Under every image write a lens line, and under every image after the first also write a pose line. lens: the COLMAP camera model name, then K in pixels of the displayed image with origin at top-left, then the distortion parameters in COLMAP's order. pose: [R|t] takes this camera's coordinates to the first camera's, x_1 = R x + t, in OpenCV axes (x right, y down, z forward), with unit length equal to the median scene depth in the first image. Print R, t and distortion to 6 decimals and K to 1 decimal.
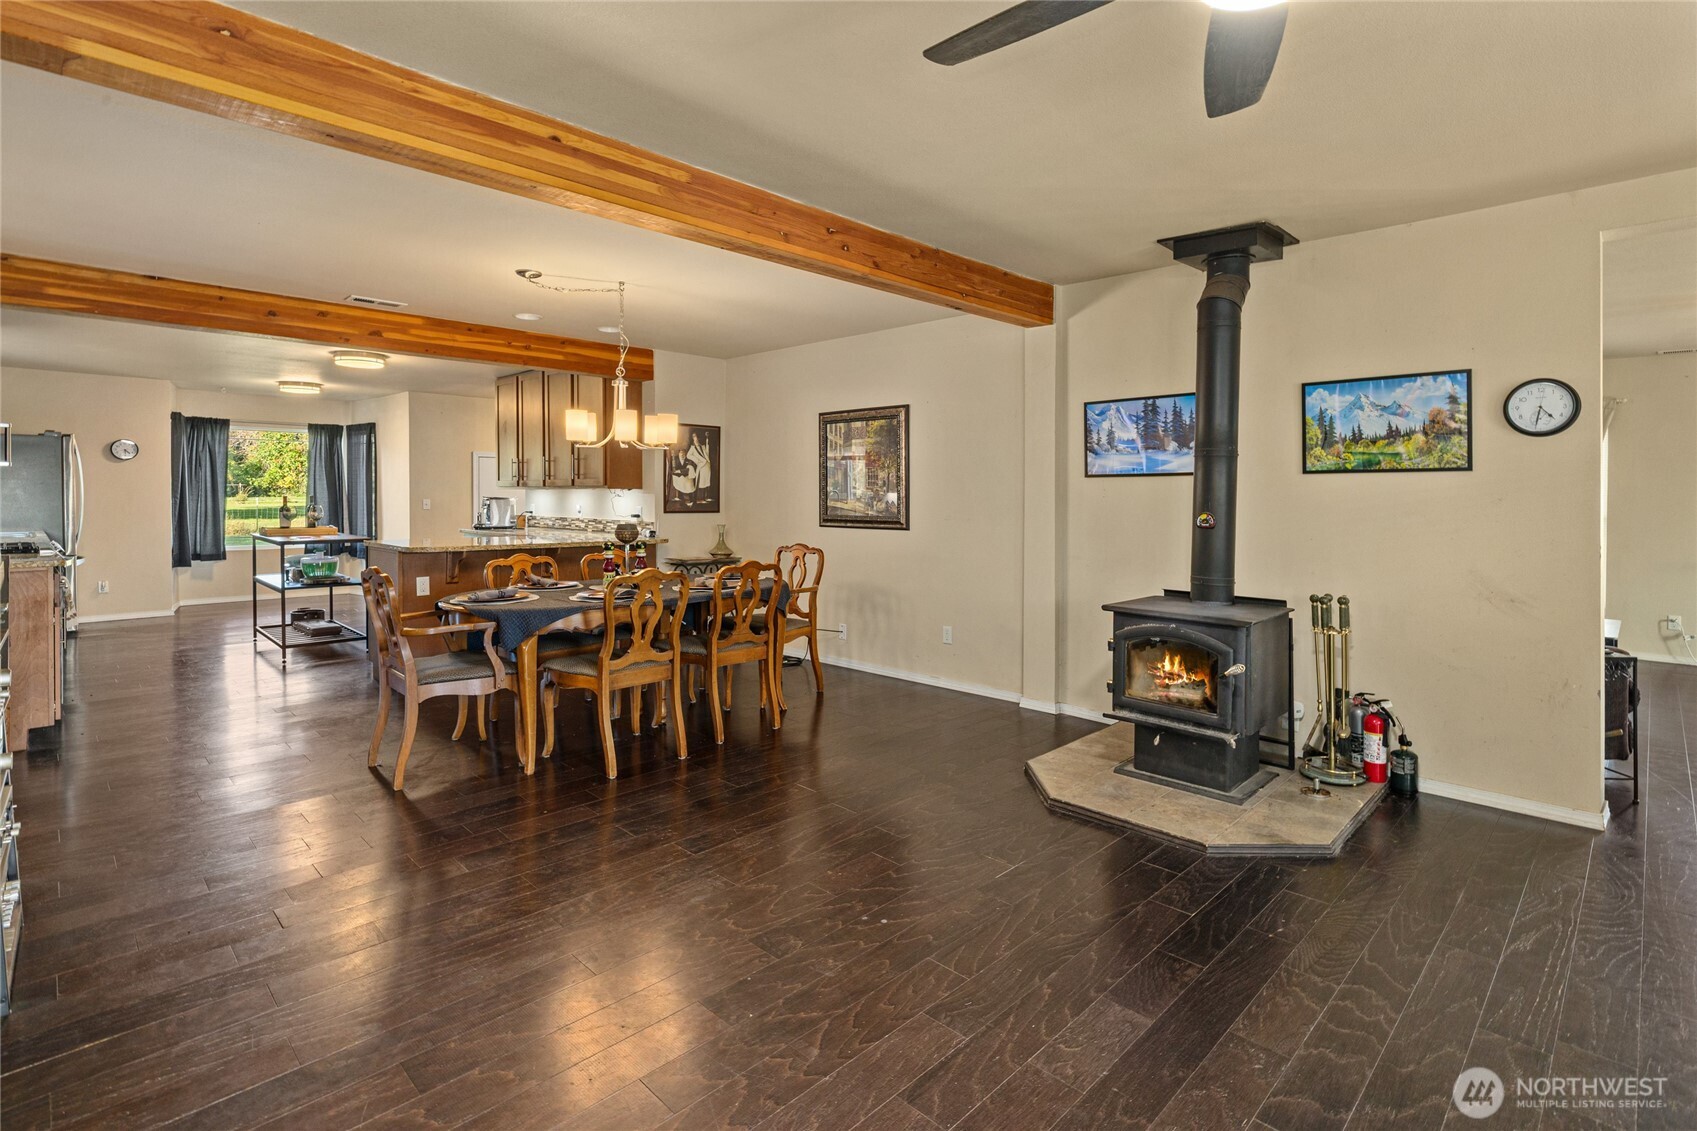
lens RADIAL K [[831.3, 0, 923.1], [0, 831.3, 511.7], [0, 0, 1]] dist [-0.000384, -0.000078]
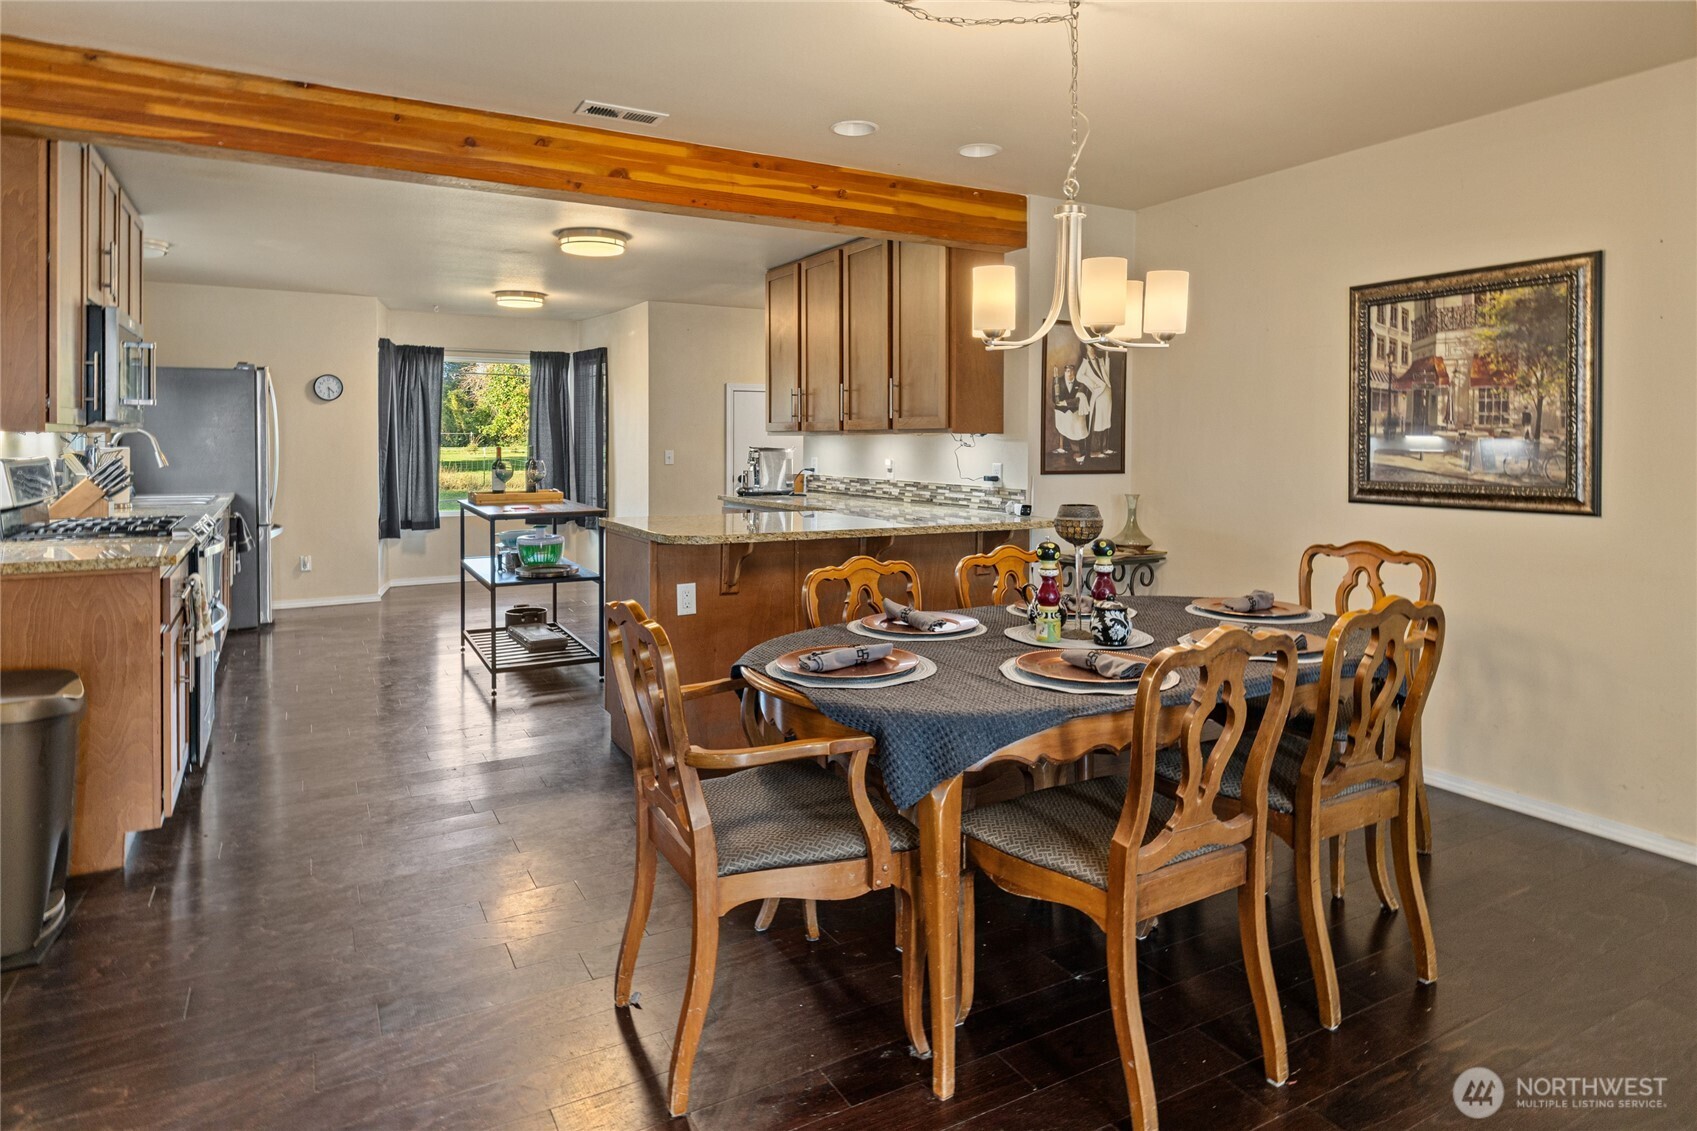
lens RADIAL K [[1031.6, 0, 889.1], [0, 1031.6, 459.7], [0, 0, 1]] dist [0.004043, 0.000987]
pose [[0.953132, 0.001542, -0.302551, -0.190716], [-0.002491, 0.999993, -0.002752, -0.006340], [0.302545, 0.003376, 0.953129, 0.270004]]
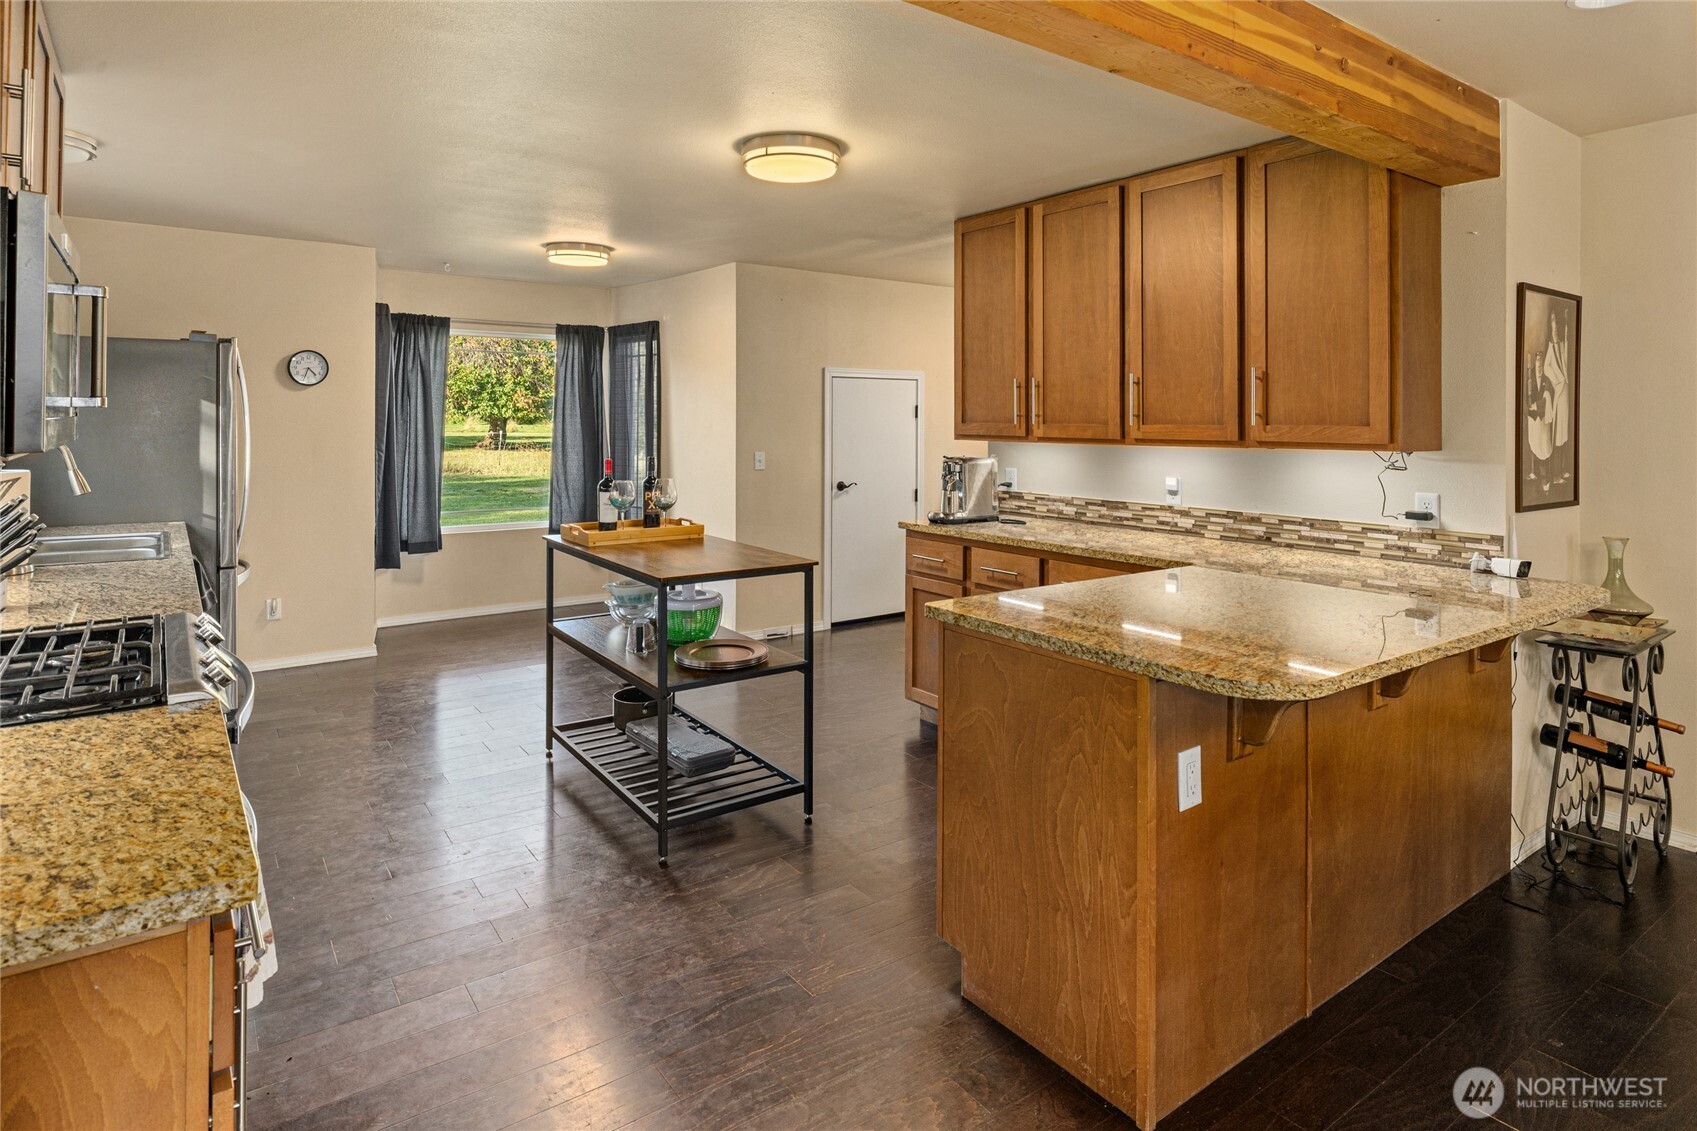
lens RADIAL K [[956.1, 0, 882.6], [0, 956.1, 422.0], [0, 0, 1]] dist [-0.000123, -0.000235]
pose [[0.982815, 0.000938, -0.184593, -0.515095], [-0.004198, 0.999842, -0.017271, -0.031637], [0.184547, 0.017749, 0.982663, 0.487257]]
